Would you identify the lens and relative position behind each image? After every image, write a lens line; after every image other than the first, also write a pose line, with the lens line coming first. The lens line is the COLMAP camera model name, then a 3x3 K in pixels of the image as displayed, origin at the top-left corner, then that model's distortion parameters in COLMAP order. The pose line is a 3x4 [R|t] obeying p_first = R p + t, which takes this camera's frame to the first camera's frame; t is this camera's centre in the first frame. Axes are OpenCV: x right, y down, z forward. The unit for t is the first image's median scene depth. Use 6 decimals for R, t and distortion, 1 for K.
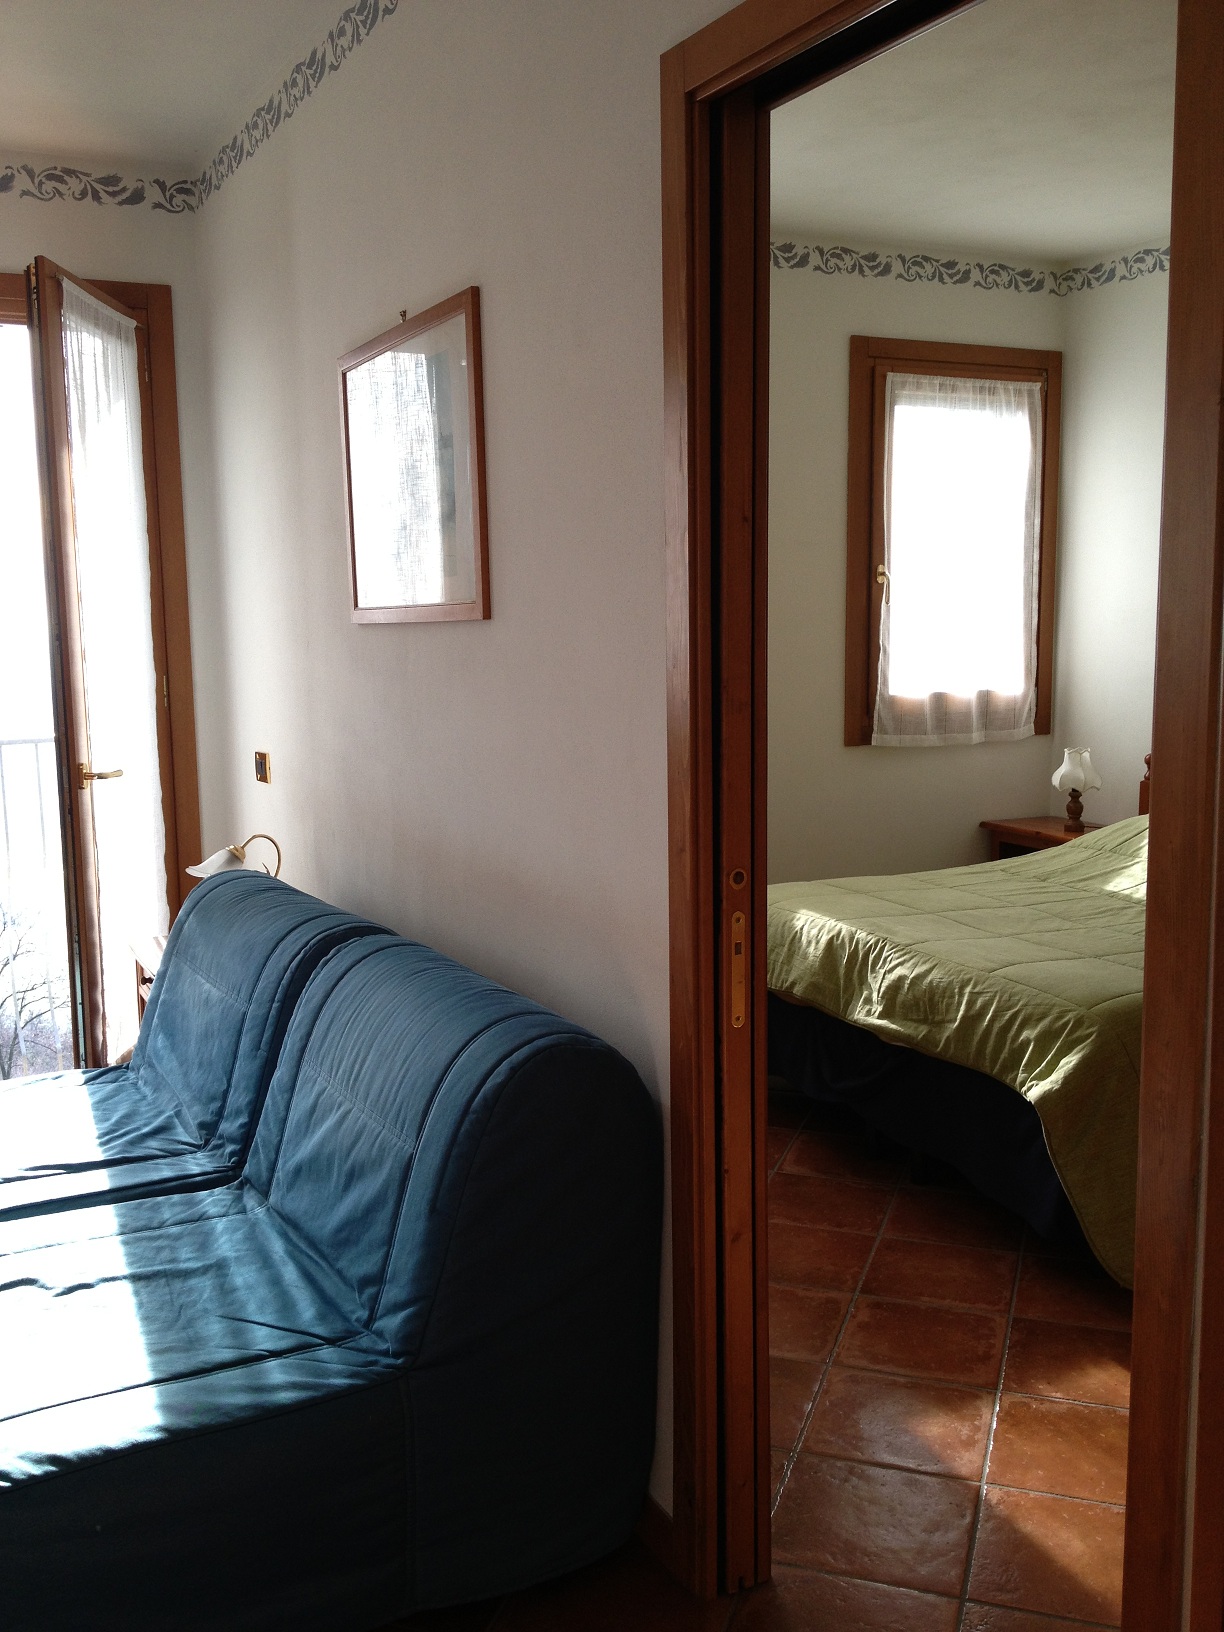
lens RADIAL K [[1655.9, 0, 609.0], [0, 1655.9, 861.9], [0, 0, 1]] dist [0.106622, -0.254071]
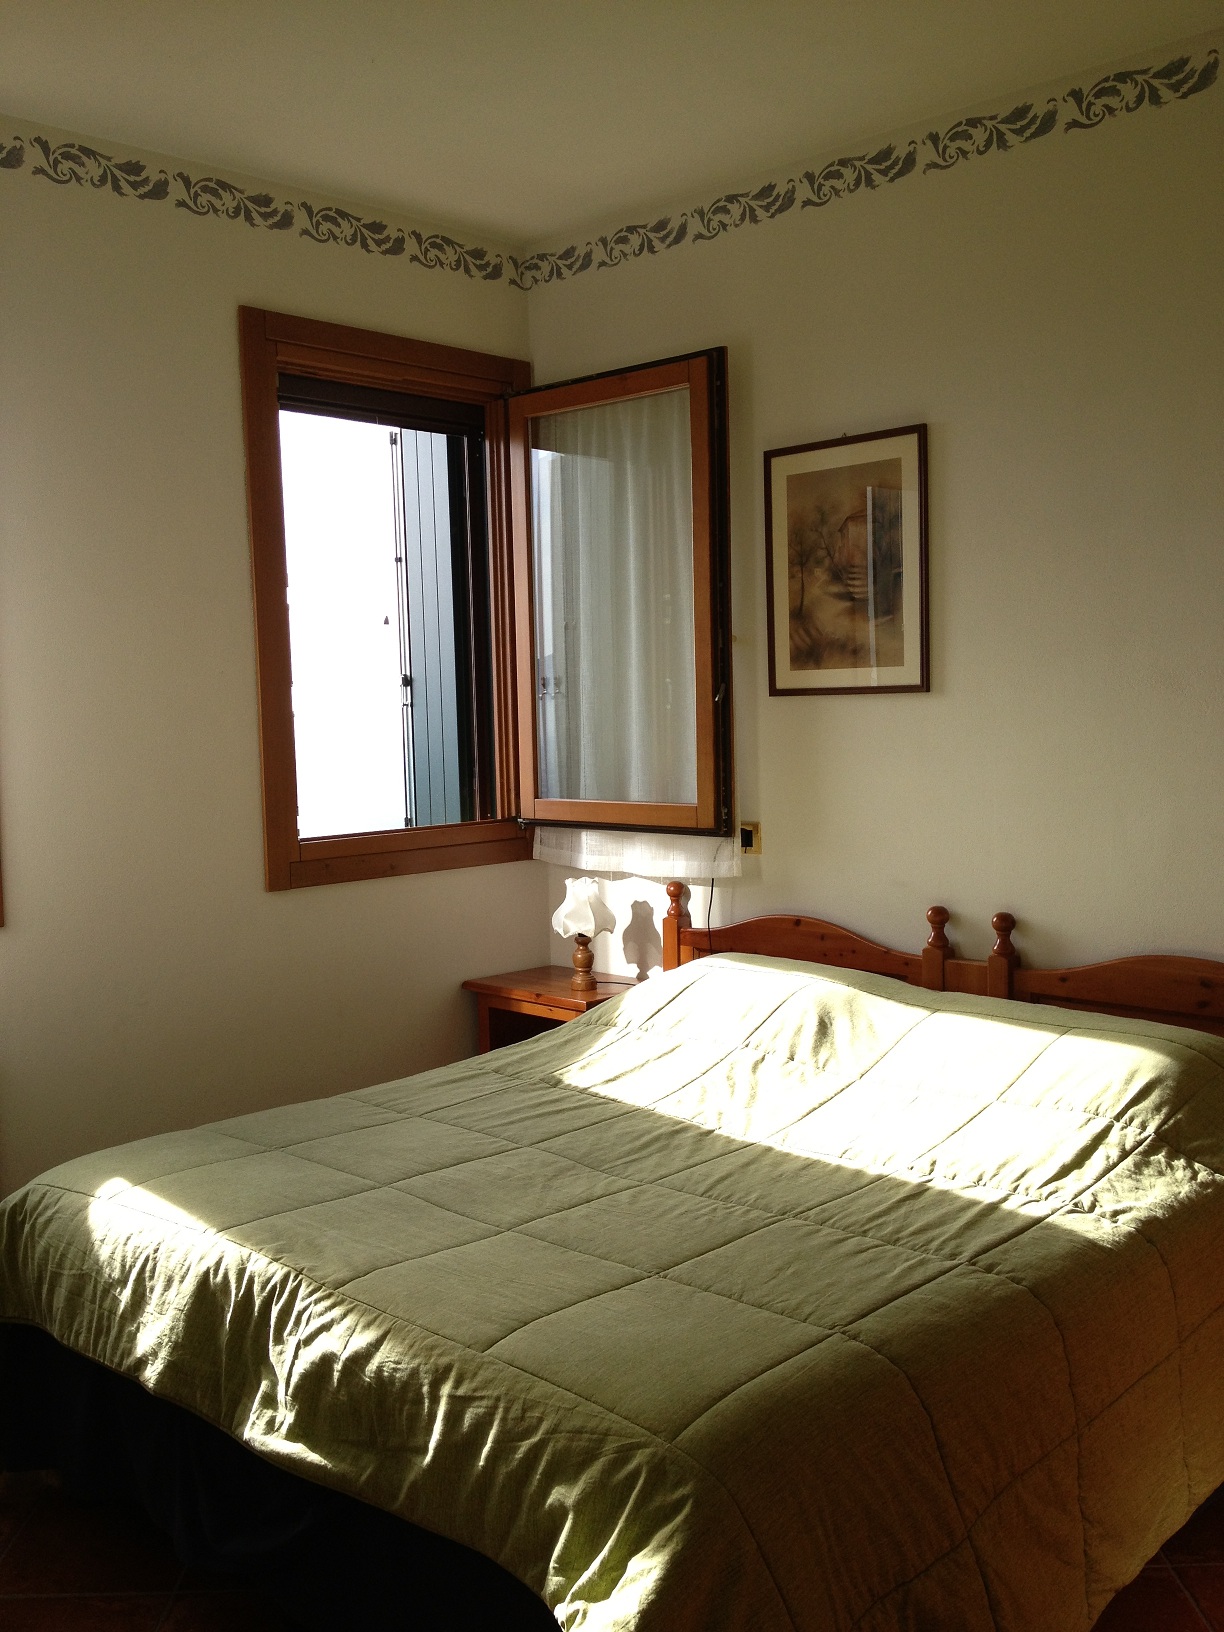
lens RADIAL K [[1655.9, 0, 609.0], [0, 1655.9, 861.9], [0, 0, 1]] dist [0.106622, -0.254071]
pose [[0.952913, -0.040585, 0.300516, 0.104656], [0.057700, 0.997165, -0.048294, -0.059032], [-0.297704, 0.063360, 0.952553, 0.435856]]
